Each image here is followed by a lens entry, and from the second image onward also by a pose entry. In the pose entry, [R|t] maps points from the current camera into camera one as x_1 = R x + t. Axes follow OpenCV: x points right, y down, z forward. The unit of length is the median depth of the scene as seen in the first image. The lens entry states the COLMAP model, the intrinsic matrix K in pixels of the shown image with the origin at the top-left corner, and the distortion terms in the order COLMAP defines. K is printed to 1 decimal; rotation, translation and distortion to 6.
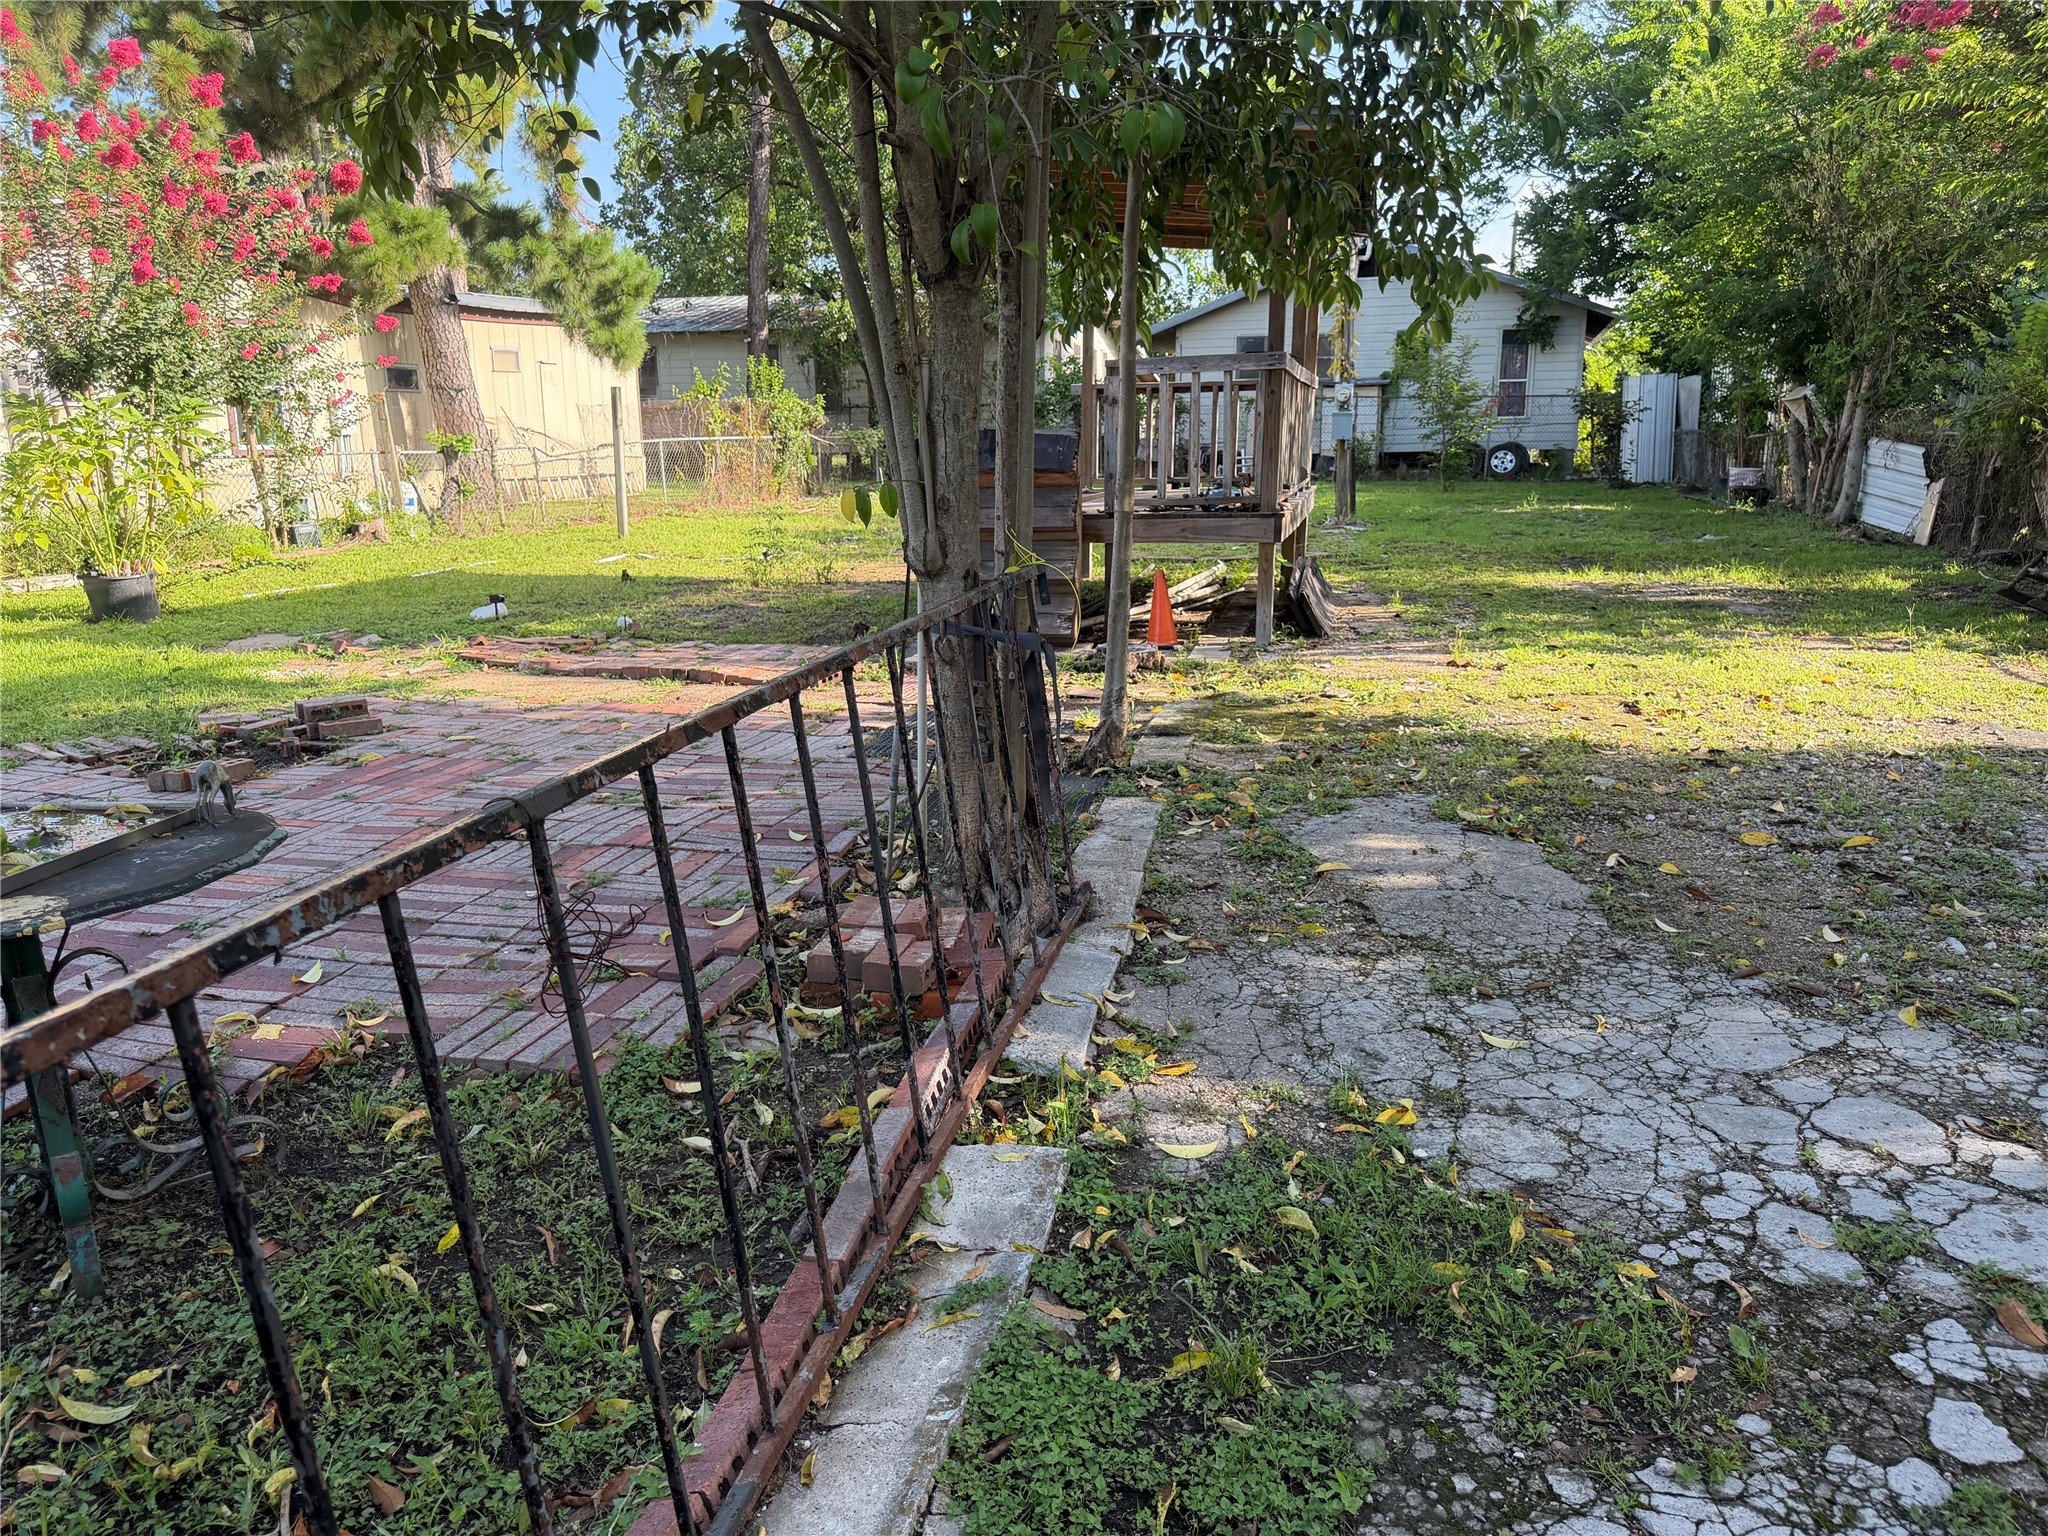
lens RADIAL K [[1440.4, 0, 1019.1], [0, 1440.4, 772.3], [0, 0, 1]] dist [0.052000, -0.055298]
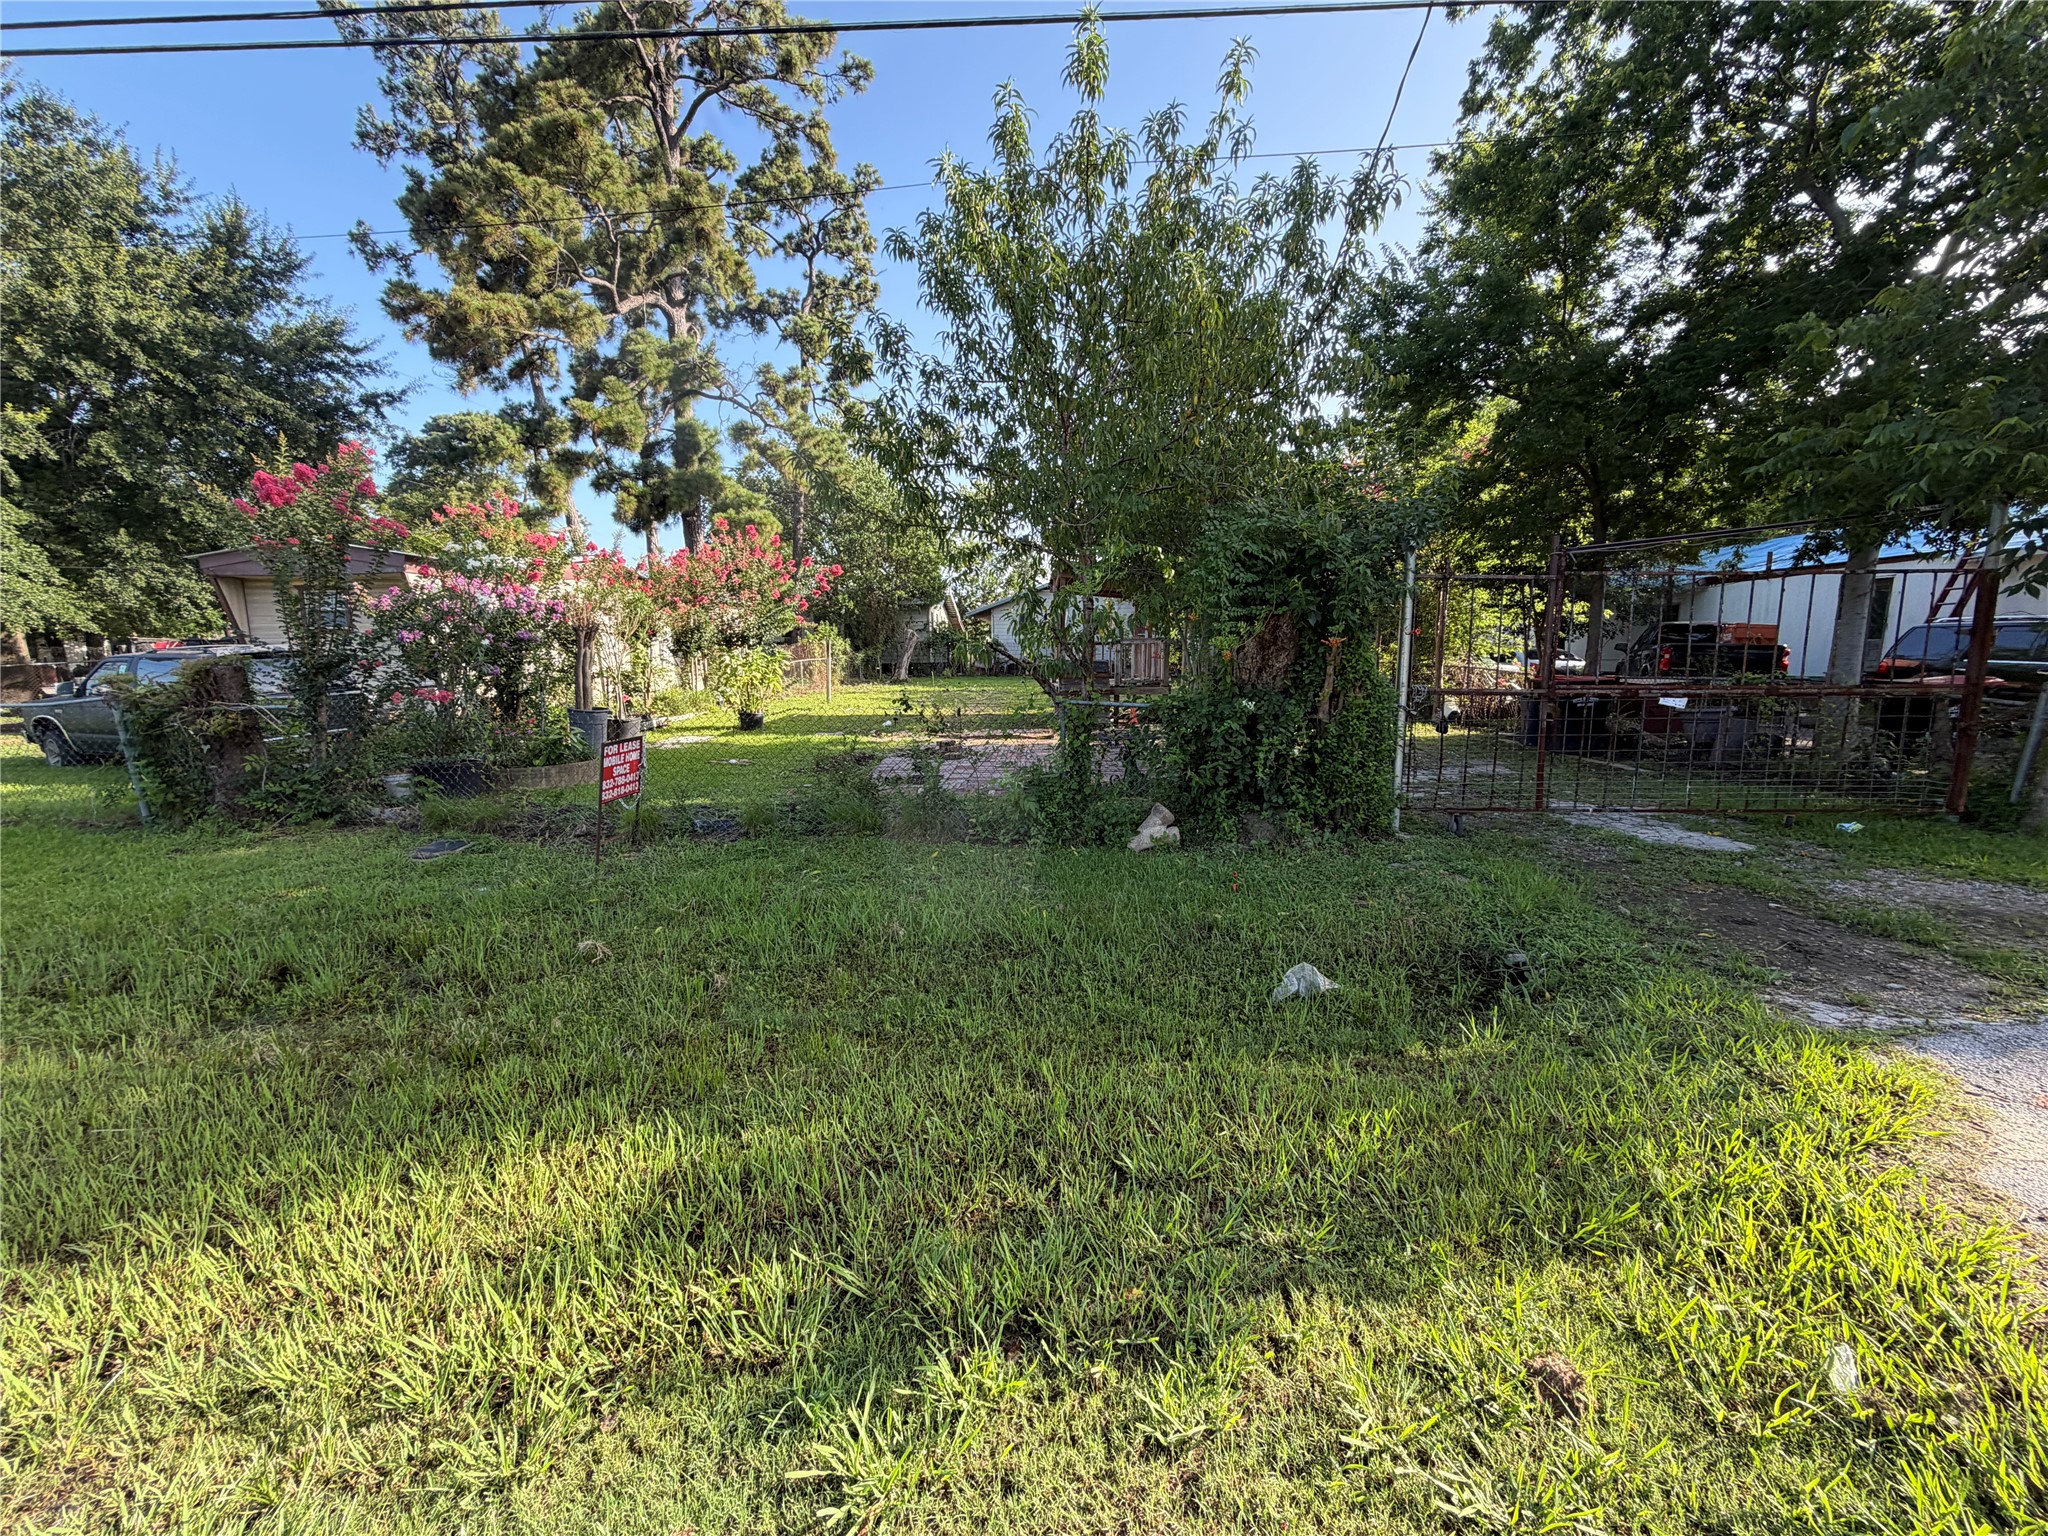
lens RADIAL K [[807.7, 0, 1018.9], [0, 807.7, 774.9], [0, 0, 1]] dist [0.001284, 0.000268]
pose [[0.971641, -0.033898, 0.234020, -0.475874], [0.052994, 0.995714, -0.075801, 0.117497], [-0.230448, 0.086053, 0.969272, -0.548005]]
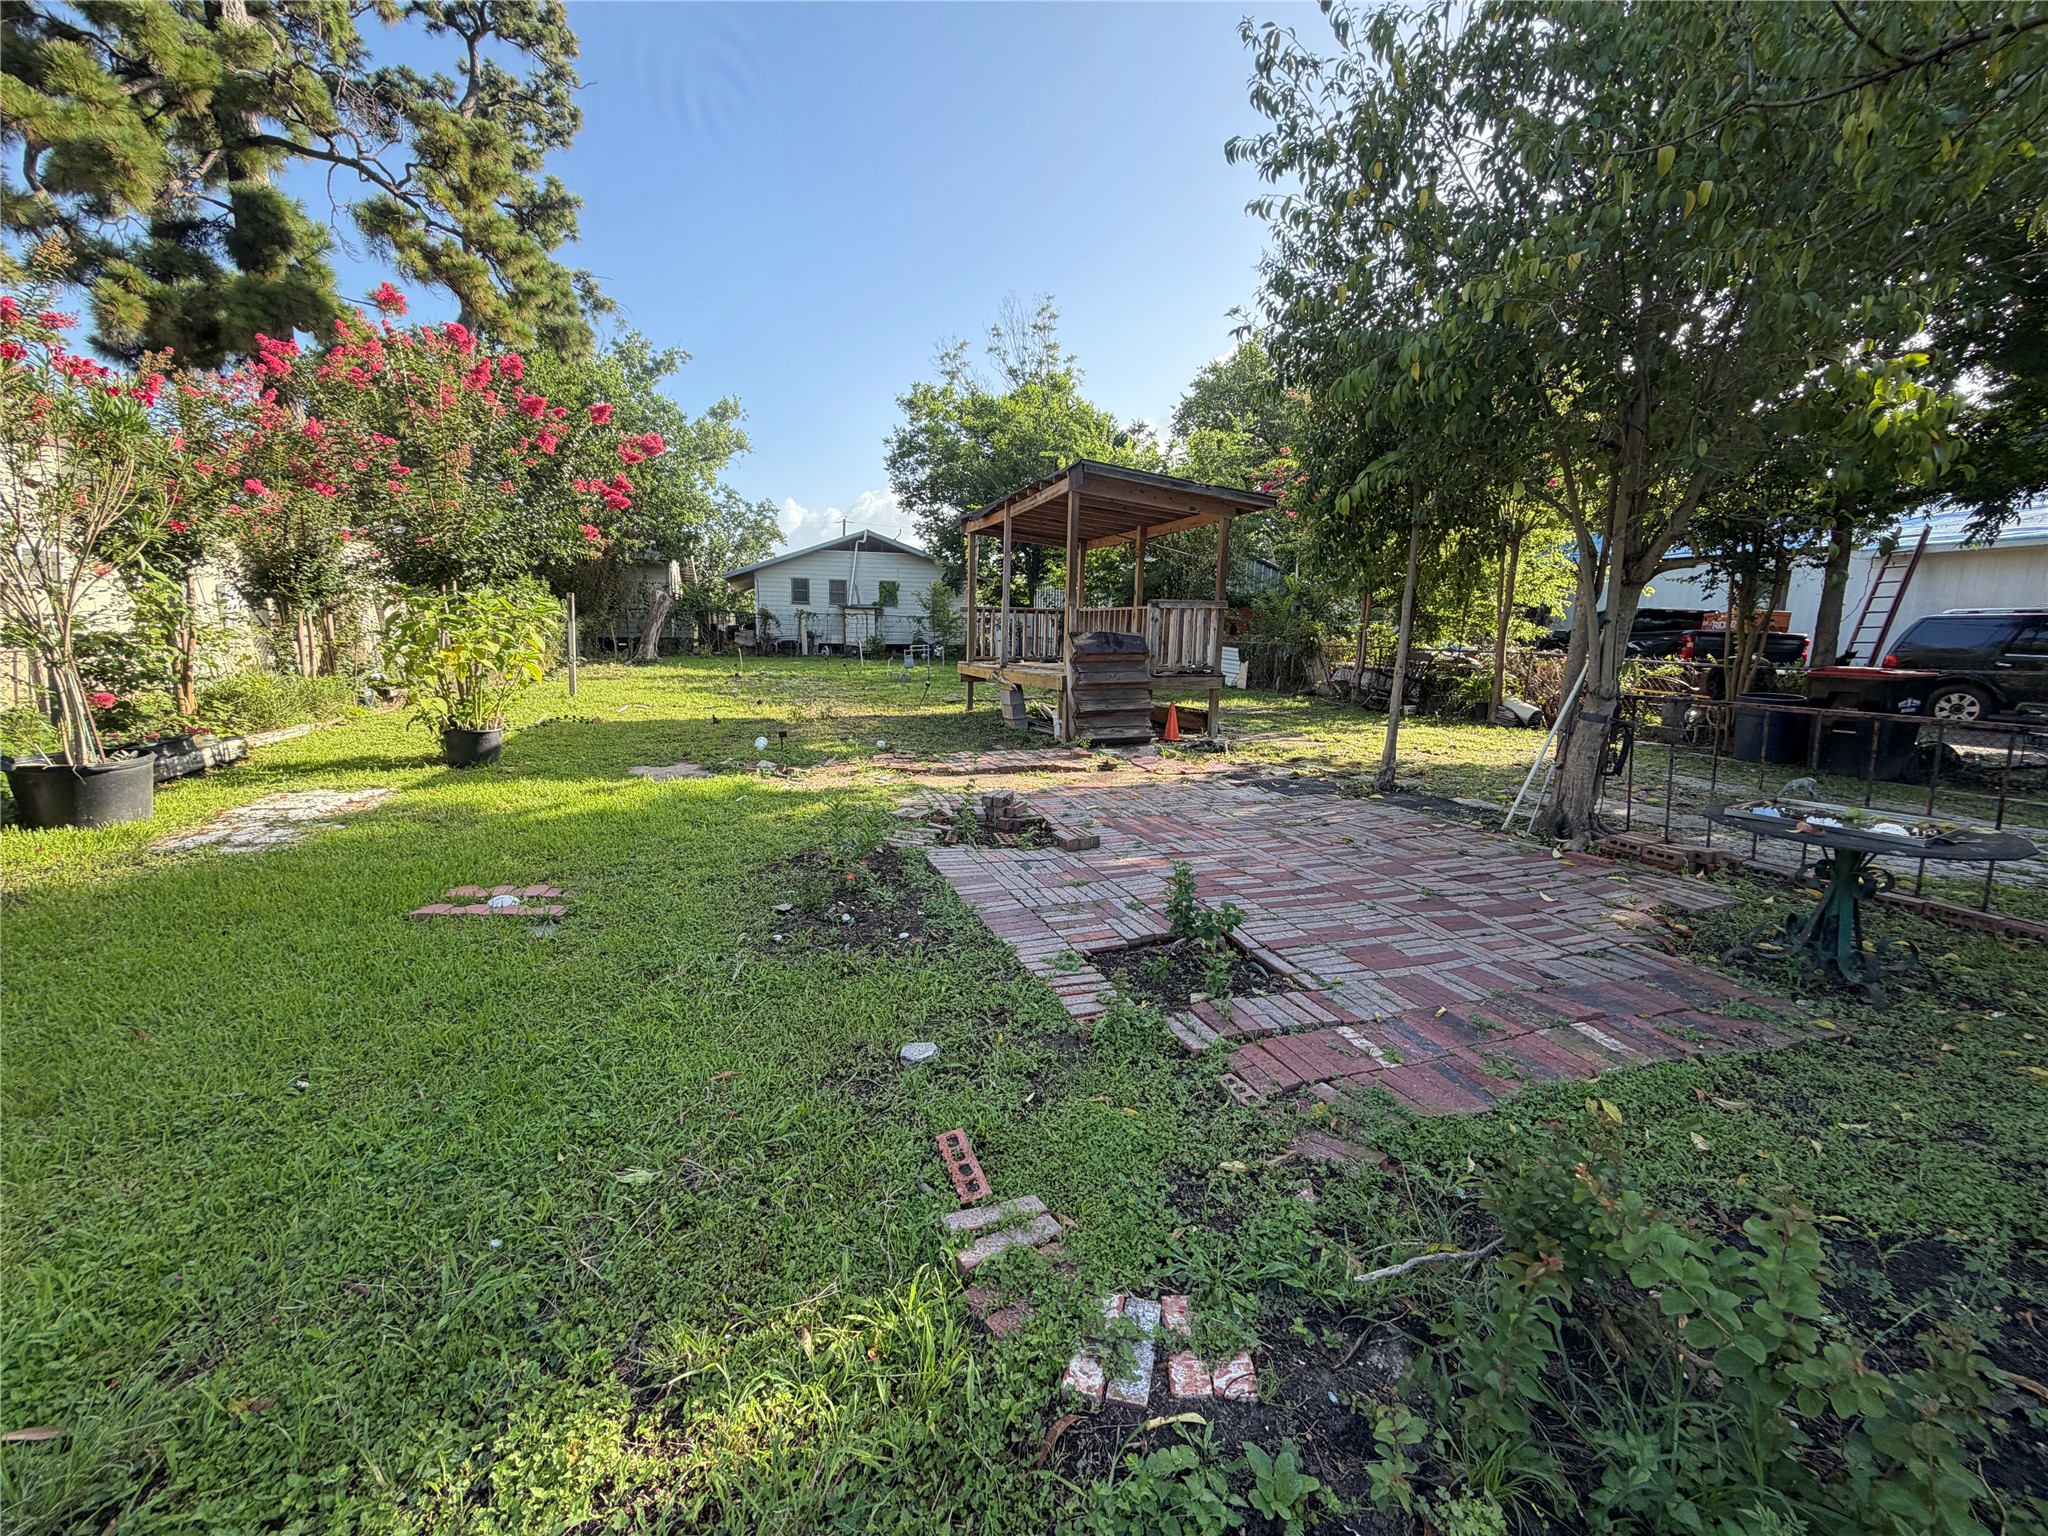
lens RADIAL K [[817.5, 0, 1016.8], [0, 817.5, 770.3], [0, 0, 1]] dist [0.001221, 0.000193]
pose [[0.832226, -0.068432, 0.550196, -0.600251], [0.104034, 0.994002, -0.033729, -0.026651], [-0.544588, 0.085310, 0.834354, 0.153318]]
